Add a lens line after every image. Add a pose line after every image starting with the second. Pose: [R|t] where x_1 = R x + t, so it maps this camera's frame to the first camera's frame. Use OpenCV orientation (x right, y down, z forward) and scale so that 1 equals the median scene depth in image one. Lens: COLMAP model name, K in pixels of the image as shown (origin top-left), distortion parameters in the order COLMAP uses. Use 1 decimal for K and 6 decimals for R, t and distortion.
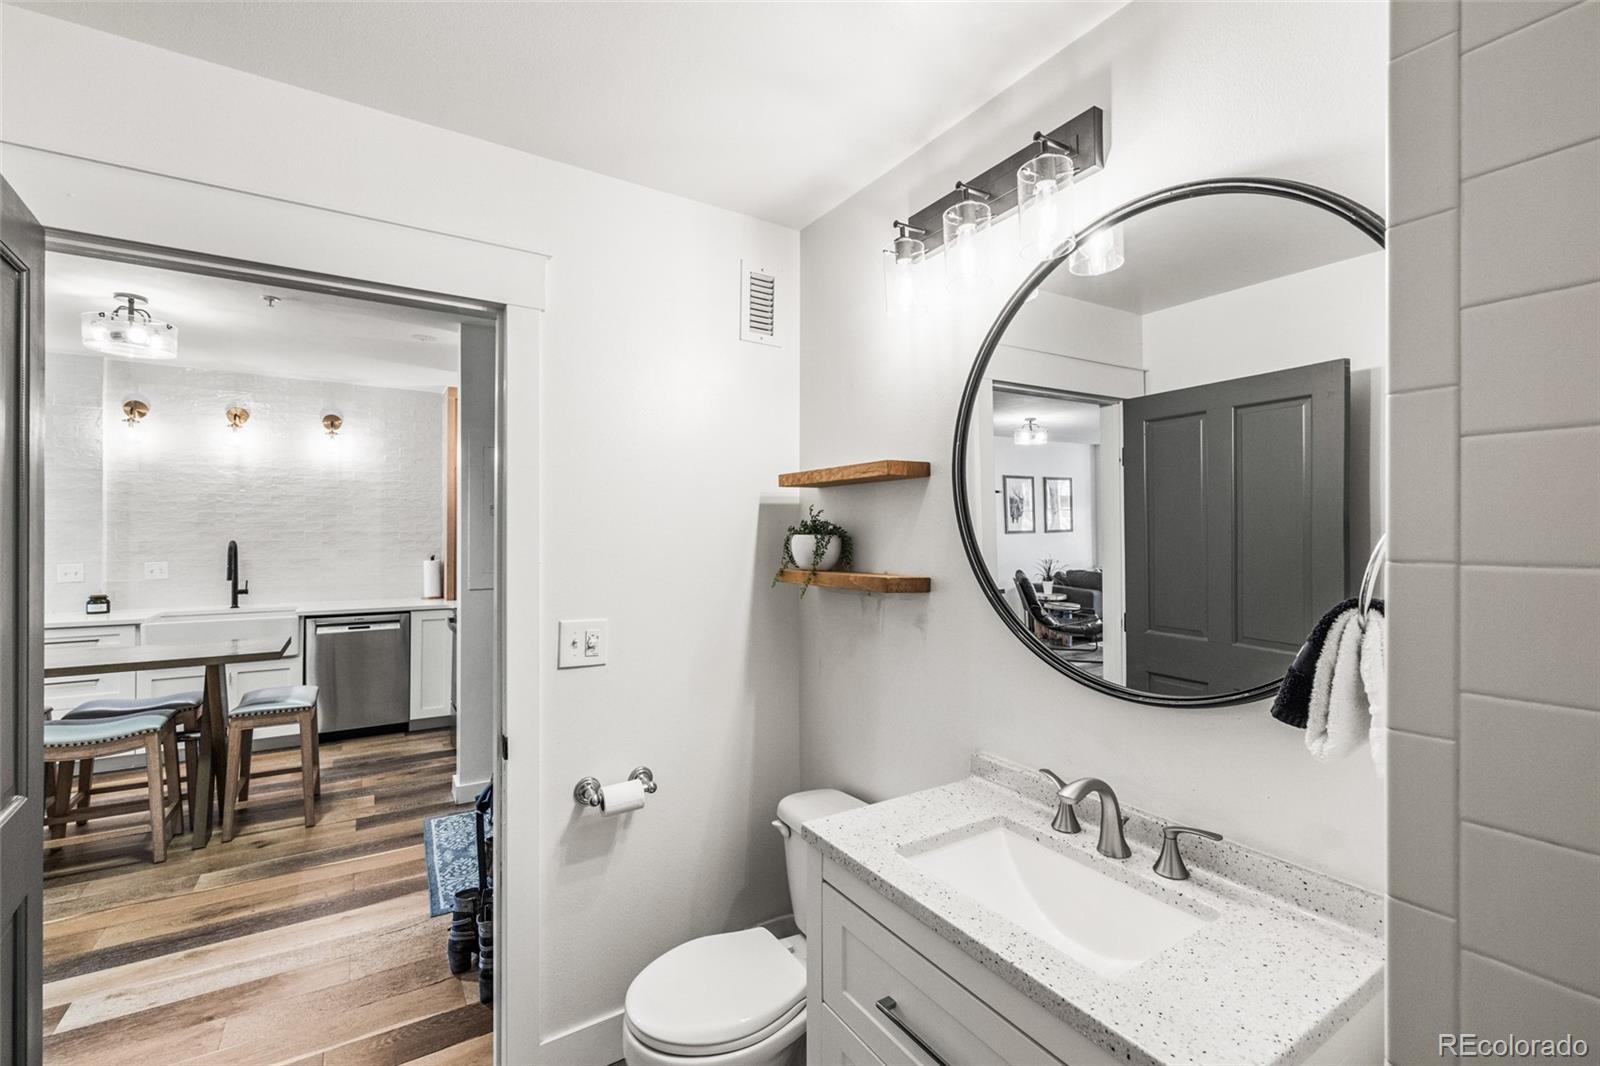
lens RADIAL K [[684.9, 0, 800.0], [0, 684.9, 533.0], [0, 0, 1]] dist [-0.000331, -0.000020]
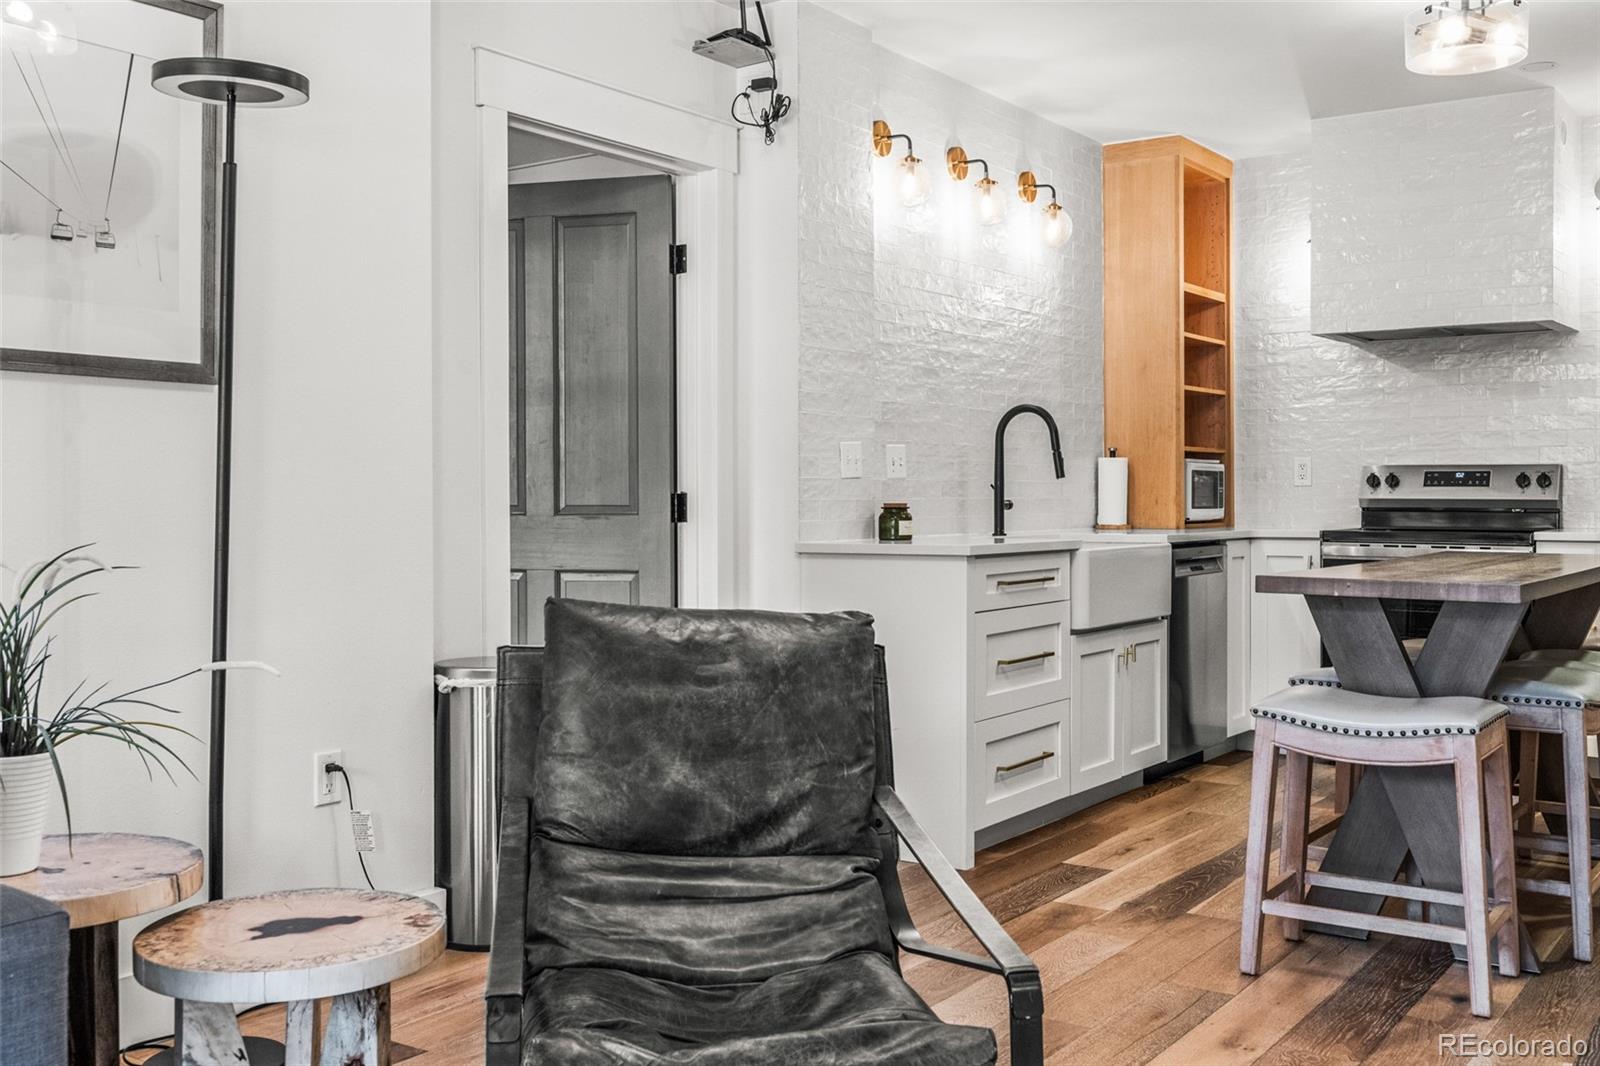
lens RADIAL K [[1545.6, 0, 800.0], [0, 1545.6, 533.0], [0, 0, 1]] dist [-0.012468, -0.002069]
pose [[0.928226, -0.013082, 0.371786, -1.434381], [0.003067, 0.999617, 0.027517, 0.076929], [-0.372003, -0.024402, 0.927911, -0.031992]]
